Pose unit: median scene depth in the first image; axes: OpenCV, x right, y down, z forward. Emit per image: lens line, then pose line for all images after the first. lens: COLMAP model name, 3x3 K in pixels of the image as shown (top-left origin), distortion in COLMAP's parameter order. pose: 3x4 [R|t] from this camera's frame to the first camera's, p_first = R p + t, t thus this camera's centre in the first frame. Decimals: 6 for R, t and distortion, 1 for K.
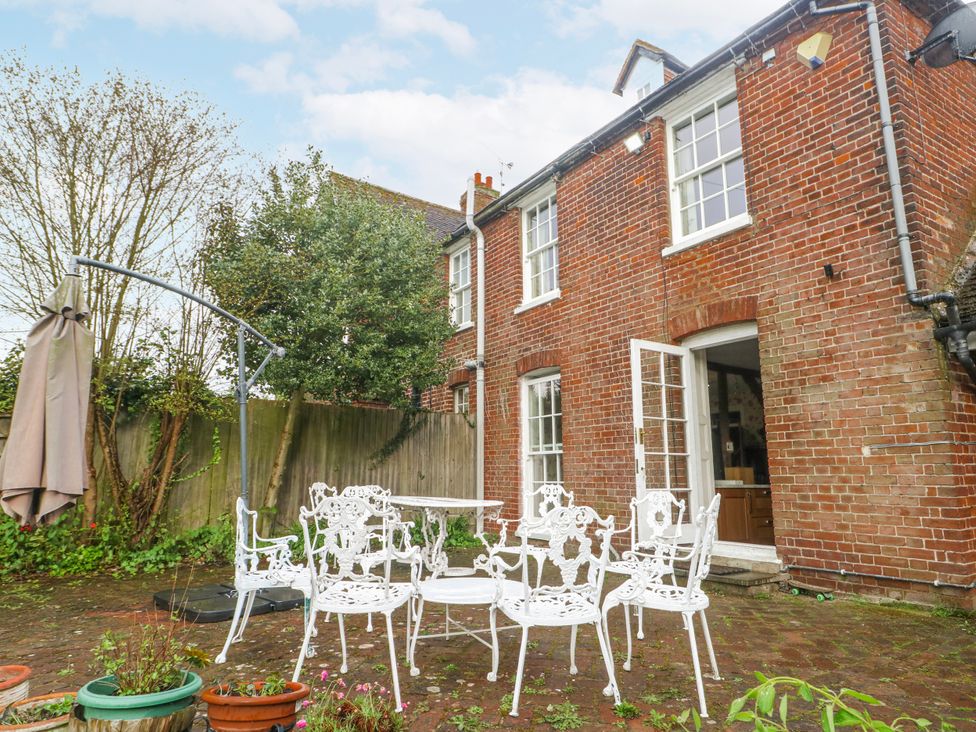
lens RADIAL K [[593.4, 0, 491.4], [0, 593.4, 367.1], [0, 0, 1]] dist [0.010834, -0.015910]
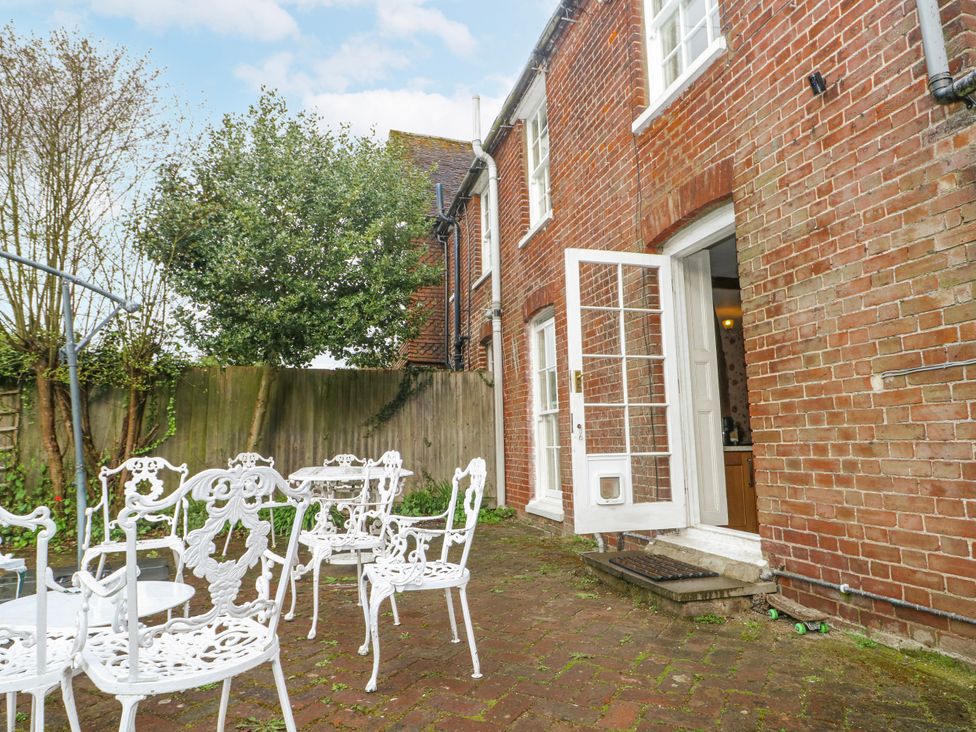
lens RADIAL K [[593.4, 0, 484.8], [0, 593.4, 365.1], [0, 0, 1]] dist [0.010834, -0.015910]
pose [[0.951047, -0.061698, -0.302825, 0.398111], [0.076971, 0.996280, 0.038749, 0.065045], [0.299308, -0.060161, 0.952258, 0.307134]]
